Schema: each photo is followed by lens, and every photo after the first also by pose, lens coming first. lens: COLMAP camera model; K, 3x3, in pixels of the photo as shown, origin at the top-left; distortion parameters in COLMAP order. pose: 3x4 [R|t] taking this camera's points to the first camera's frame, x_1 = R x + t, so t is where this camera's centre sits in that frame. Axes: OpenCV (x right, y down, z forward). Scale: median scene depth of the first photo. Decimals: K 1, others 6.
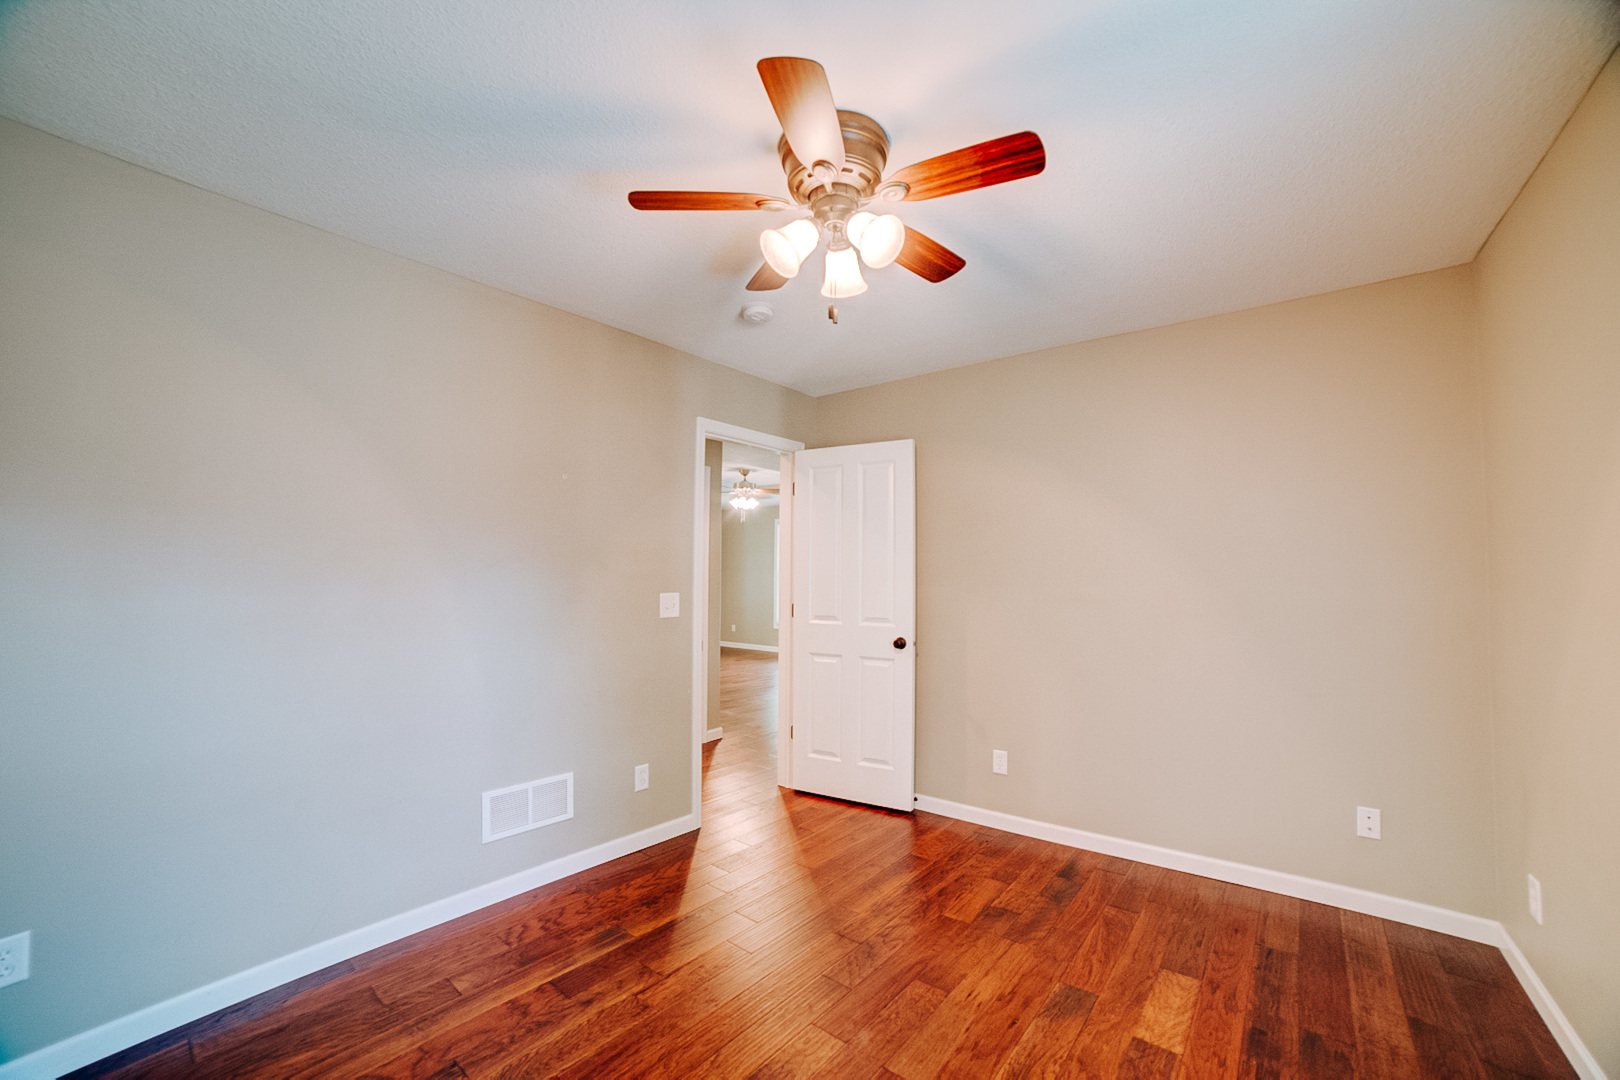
lens RADIAL K [[644.2, 0, 799.0], [0, 644.2, 545.6], [0, 0, 1]] dist [-0.112129, 0.038055]
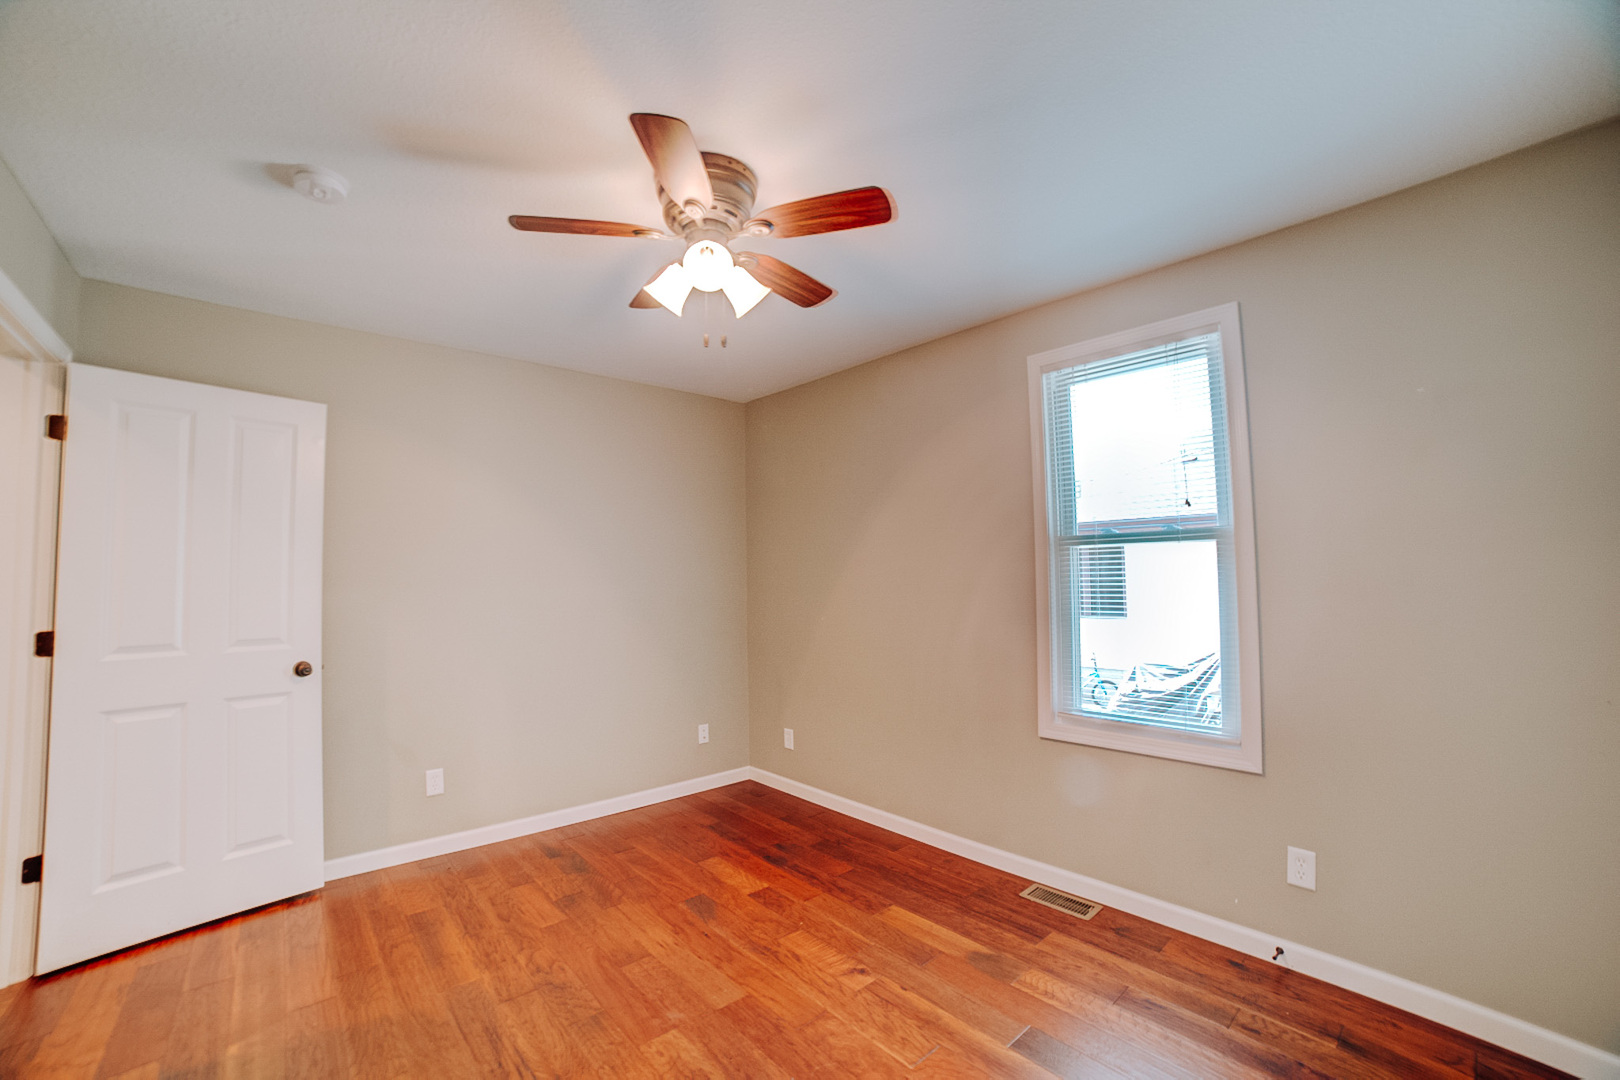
lens RADIAL K [[638.9, 0, 804.6], [0, 638.9, 547.9], [0, 0, 1]] dist [-0.107399, 0.033760]
pose [[0.169539, 0.044548, 0.984516, -0.625039], [-0.029713, 0.998755, -0.040076, 0.028860], [-0.985075, -0.022458, 0.170652, 0.425634]]
